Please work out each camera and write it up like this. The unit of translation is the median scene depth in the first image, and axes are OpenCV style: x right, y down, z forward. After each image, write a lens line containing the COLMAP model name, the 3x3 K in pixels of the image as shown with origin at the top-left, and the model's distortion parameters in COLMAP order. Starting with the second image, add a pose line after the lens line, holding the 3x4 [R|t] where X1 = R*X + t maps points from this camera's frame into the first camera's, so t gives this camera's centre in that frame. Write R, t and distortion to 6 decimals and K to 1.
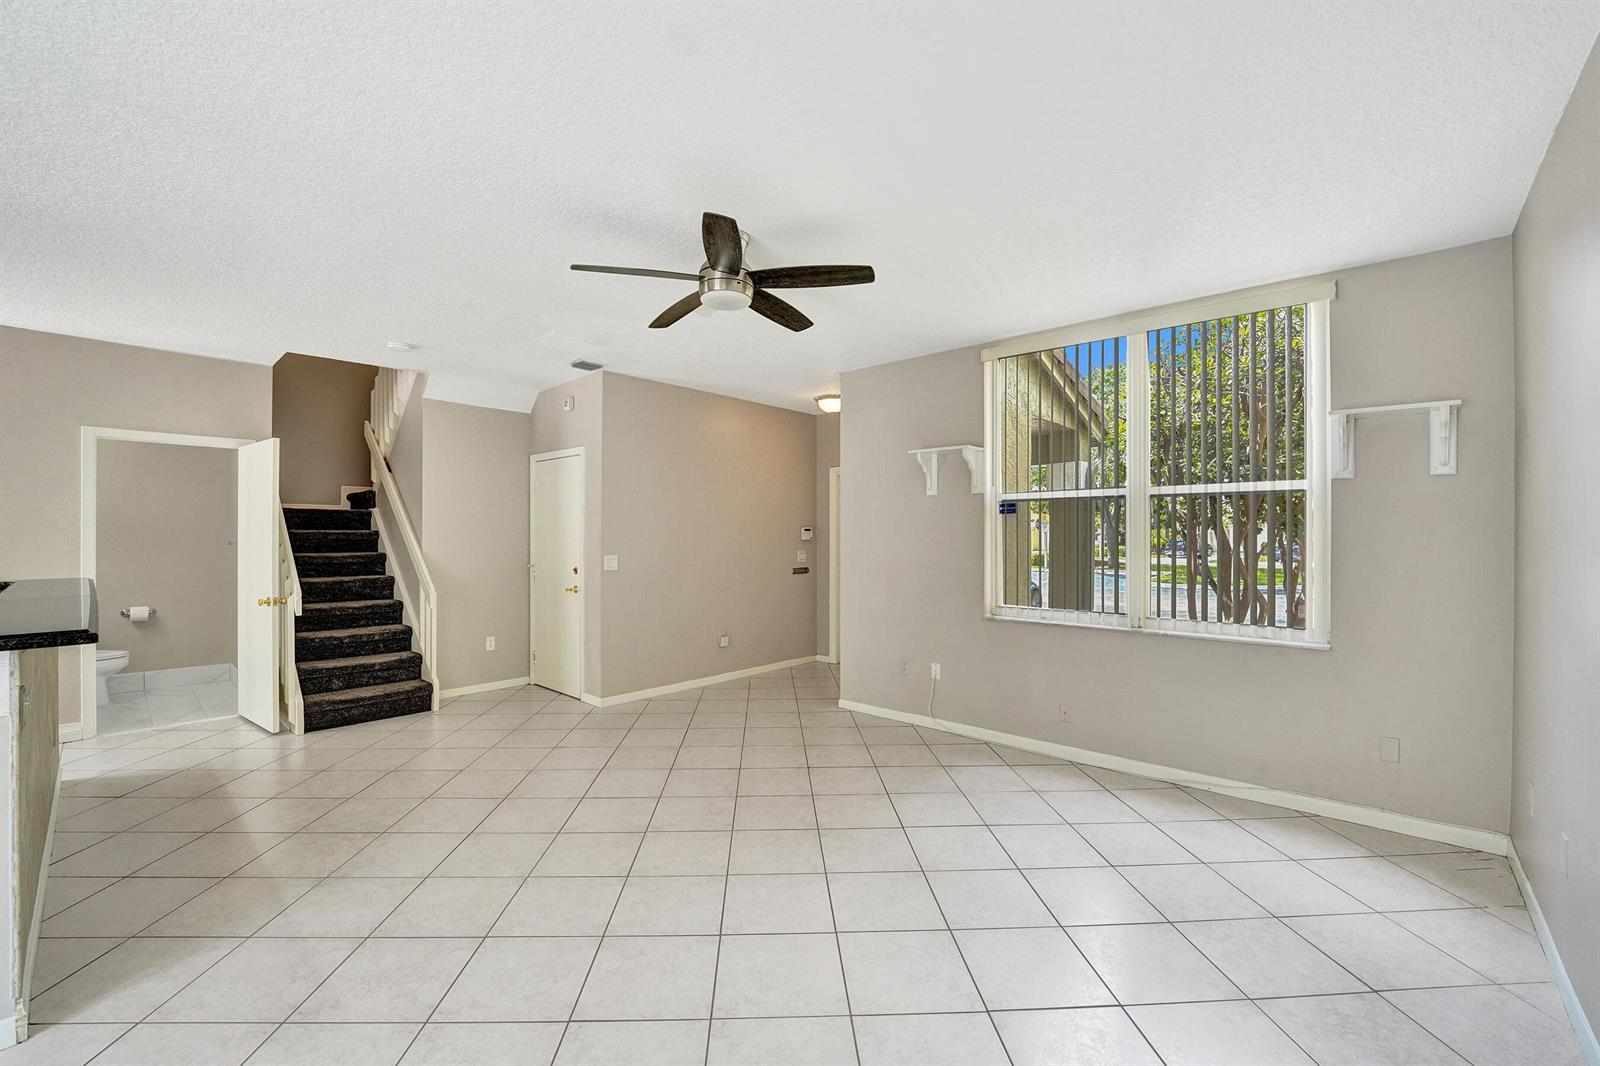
lens RADIAL K [[656.5, 0, 800.0], [0, 656.5, 529.0], [0, 0, 1]] dist [-0.029778, 0.005662]
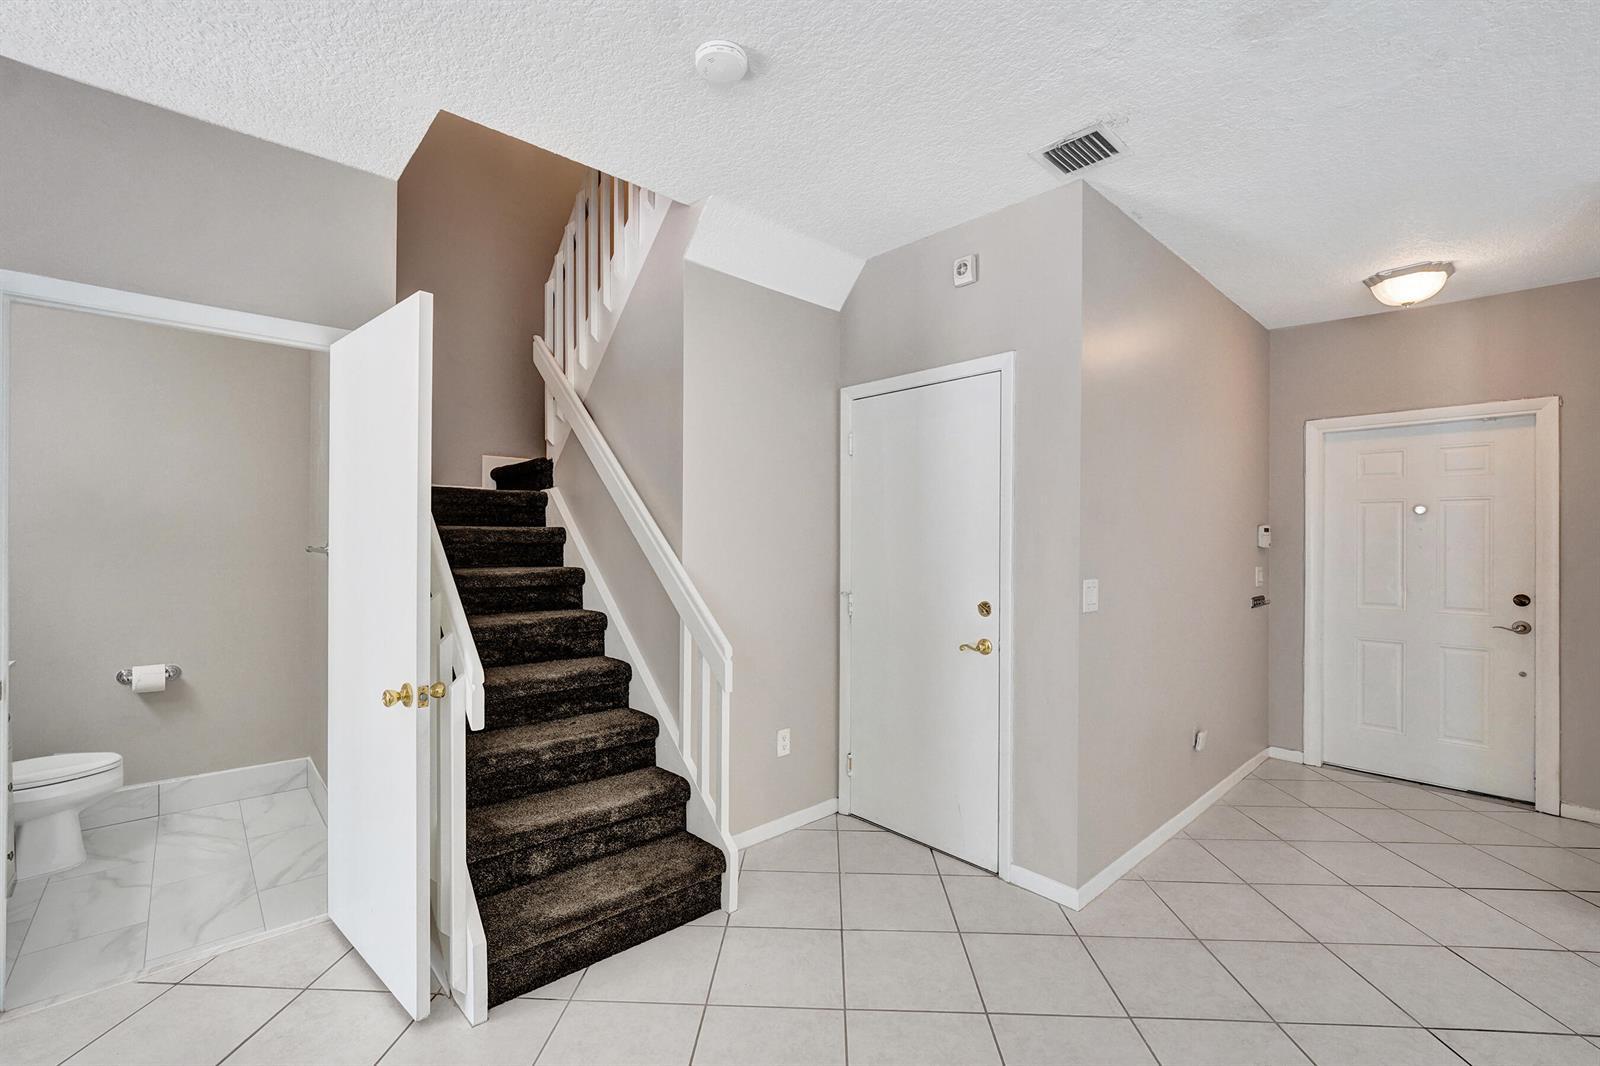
lens RADIAL K [[674.7, 0, 799.6], [0, 674.7, 537.3], [0, 0, 1]] dist [-0.023866, 0.012056]
pose [[0.996477, 0.004585, -0.083739, -0.443761], [-0.004257, 0.999983, 0.004102, 0.008605], [0.083756, -0.003731, 0.996479, 0.491174]]
